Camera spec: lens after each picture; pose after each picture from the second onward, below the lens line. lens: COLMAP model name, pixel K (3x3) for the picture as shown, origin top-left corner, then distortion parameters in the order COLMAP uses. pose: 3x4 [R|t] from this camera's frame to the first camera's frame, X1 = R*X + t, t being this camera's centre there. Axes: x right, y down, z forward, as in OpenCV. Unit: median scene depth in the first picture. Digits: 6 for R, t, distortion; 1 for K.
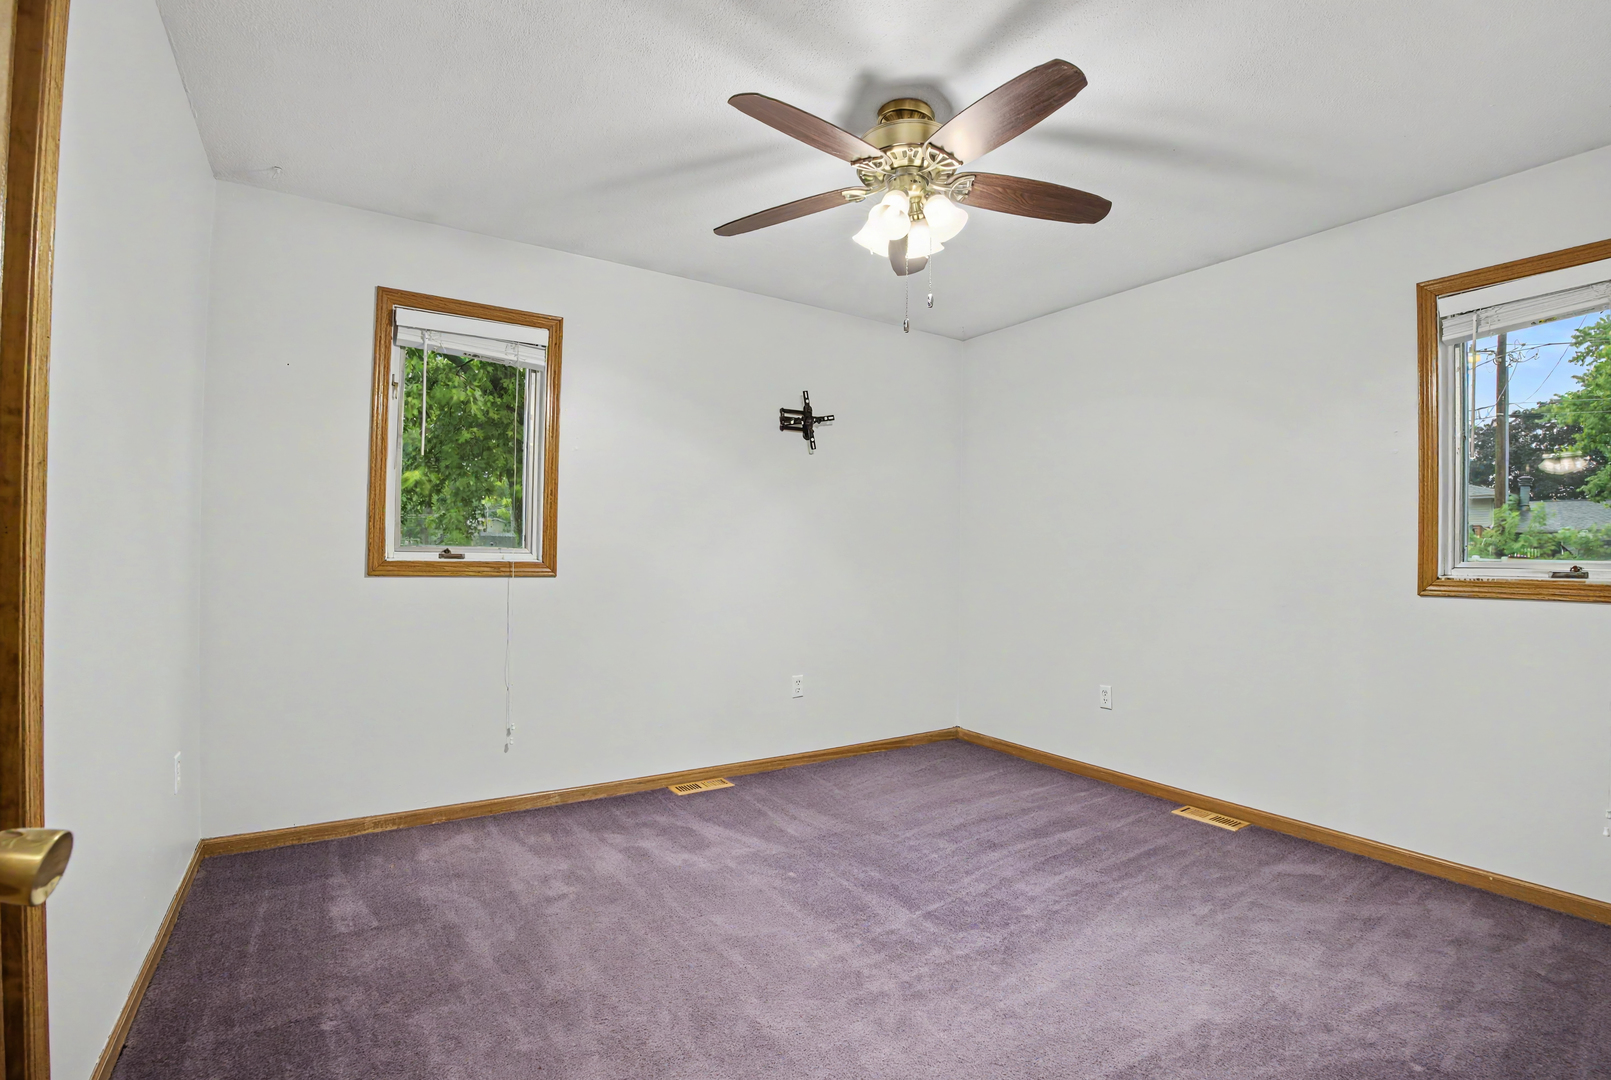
lens RADIAL K [[746.2, 0, 843.2], [0, 746.2, 547.7], [0, 0, 1]] dist [-0.072266, 0.019339]
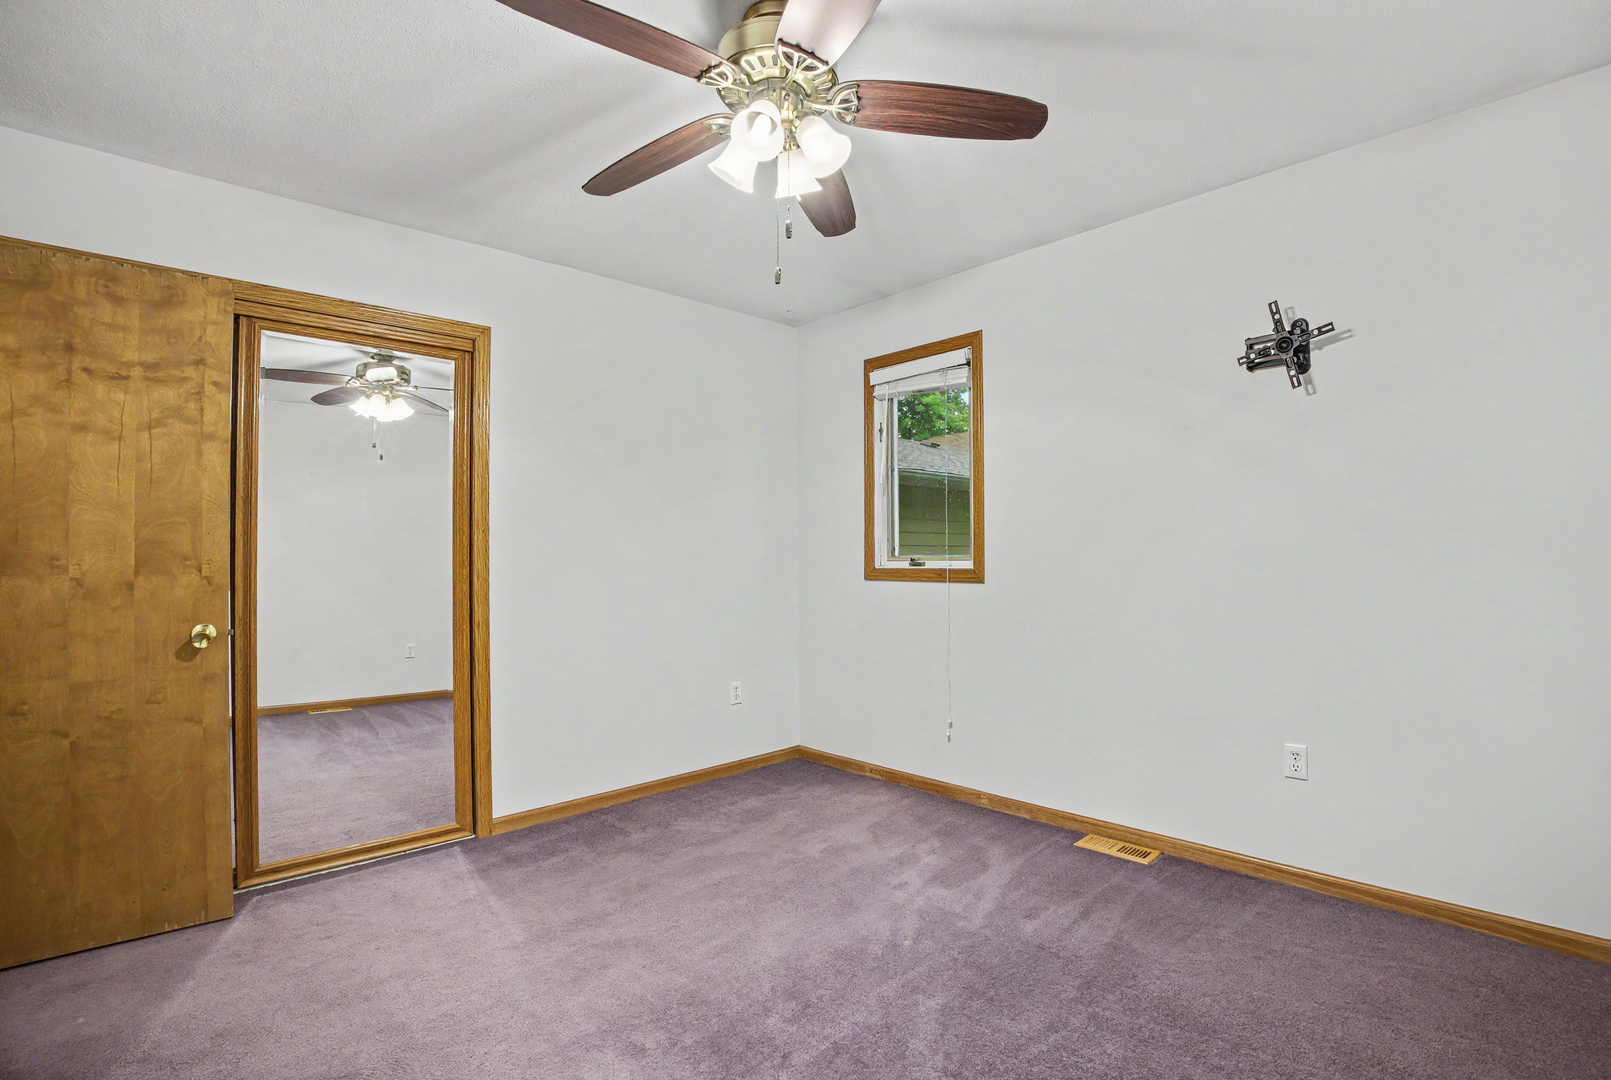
lens RADIAL K [[746.2, 0, 843.2], [0, 746.2, 547.7], [0, 0, 1]] dist [-0.072266, 0.019339]
pose [[0.187885, -0.029281, -0.981754, 0.650836], [0.020747, 0.999451, -0.025838, 0.014216], [0.981972, -0.015513, 0.188389, 0.681220]]
